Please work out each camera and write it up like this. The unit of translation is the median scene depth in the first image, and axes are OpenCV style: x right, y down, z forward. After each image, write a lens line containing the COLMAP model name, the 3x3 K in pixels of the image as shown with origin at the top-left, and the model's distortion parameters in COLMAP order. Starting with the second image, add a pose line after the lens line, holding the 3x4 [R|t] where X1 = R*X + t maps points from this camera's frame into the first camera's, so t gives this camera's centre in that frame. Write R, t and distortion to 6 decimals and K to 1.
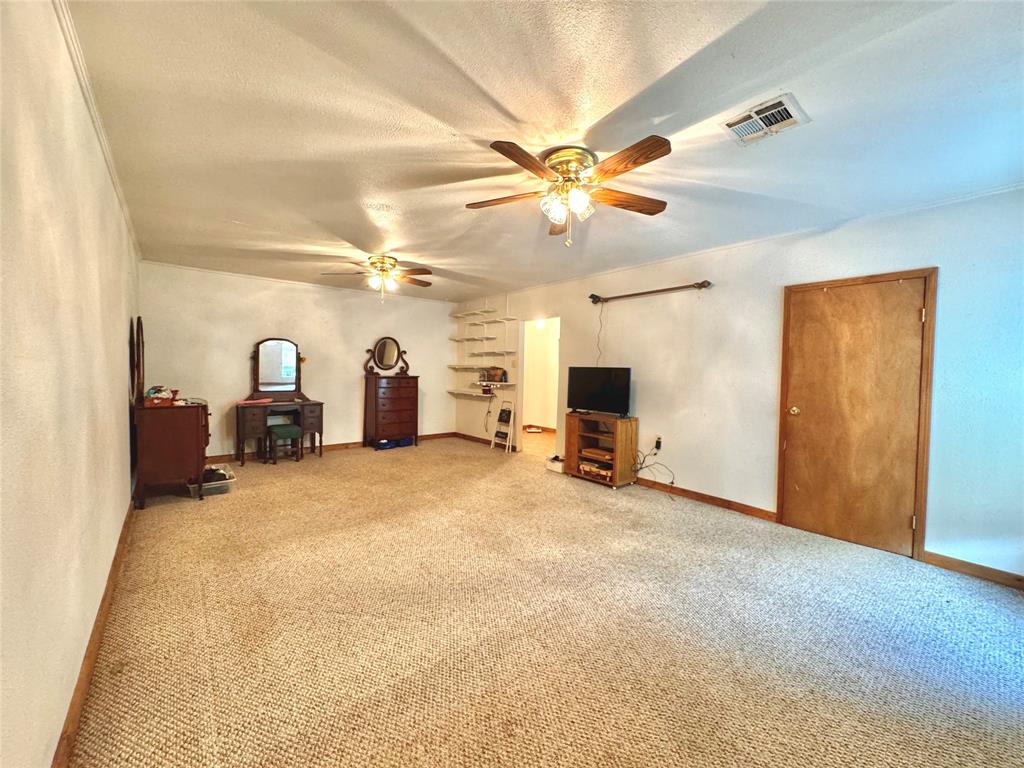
lens RADIAL K [[405.0, 0, 511.6], [0, 405.0, 382.2], [0, 0, 1]] dist [-0.003857, -0.000274]
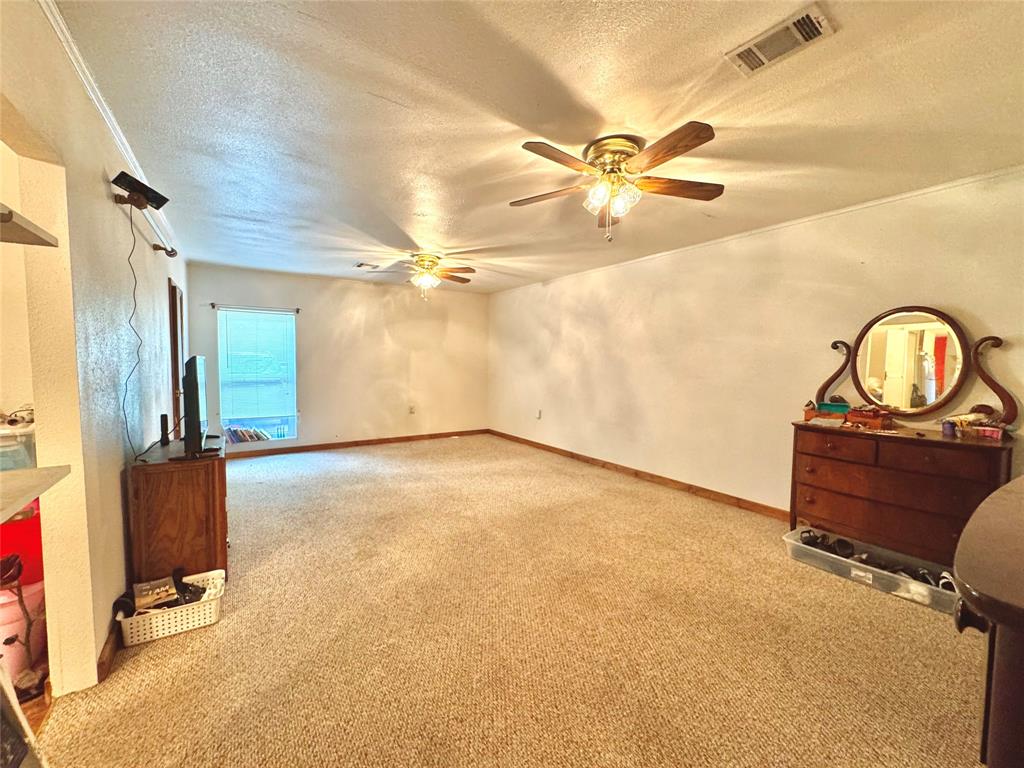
lens RADIAL K [[405.0, 0, 513.3], [0, 405.0, 382.1], [0, 0, 1]] dist [-0.003857, -0.000274]
pose [[-0.994660, -0.034350, 0.097325, -0.326066], [-0.025504, 0.995550, 0.090720, -0.081811], [-0.100008, 0.087753, -0.991109, 1.940258]]
